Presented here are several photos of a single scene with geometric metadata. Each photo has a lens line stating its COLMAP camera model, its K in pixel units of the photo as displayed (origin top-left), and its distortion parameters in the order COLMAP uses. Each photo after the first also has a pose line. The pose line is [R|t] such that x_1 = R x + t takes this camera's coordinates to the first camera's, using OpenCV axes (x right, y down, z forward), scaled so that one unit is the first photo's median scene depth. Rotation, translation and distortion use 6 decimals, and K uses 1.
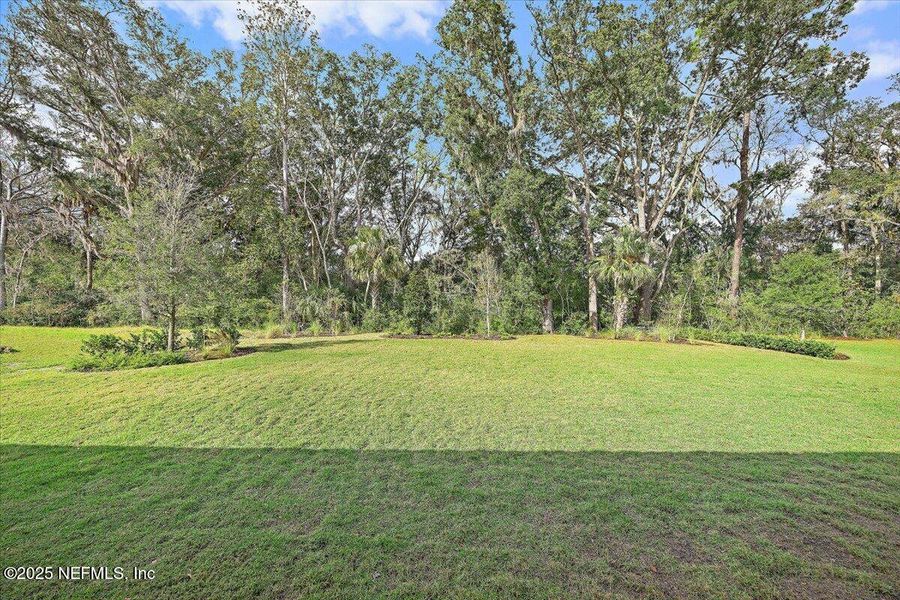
lens RADIAL K [[347.3, 0, 447.0], [0, 347.3, 295.1], [0, 0, 1]] dist [-0.000738, -0.000020]
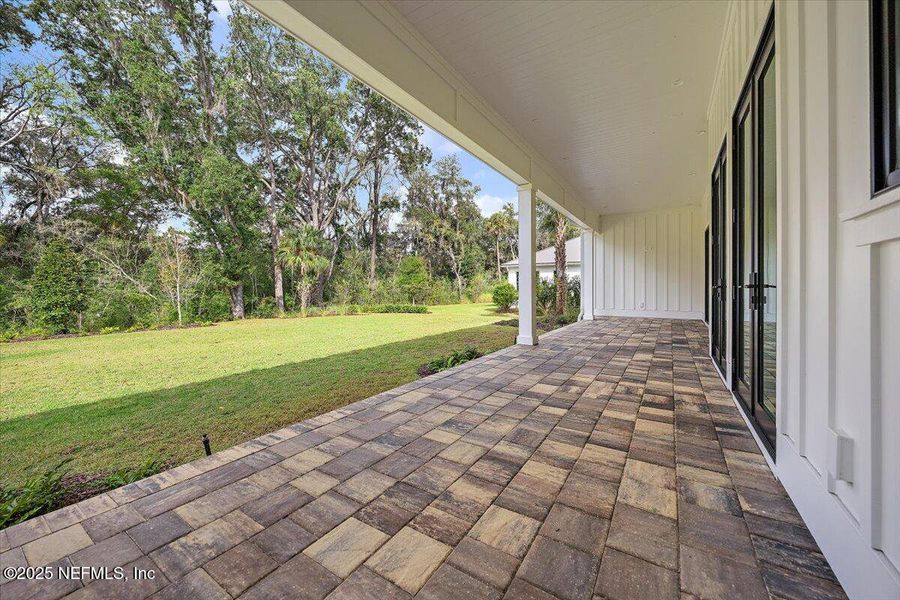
lens RADIAL K [[347.3, 0, 447.0], [0, 347.3, 295.1], [0, 0, 1]] dist [-0.000738, -0.000020]
pose [[0.563516, -0.031466, 0.825506, -0.193556], [0.009689, 0.999457, 0.031483, 0.012332], [-0.826049, -0.009743, 0.563515, -0.078245]]
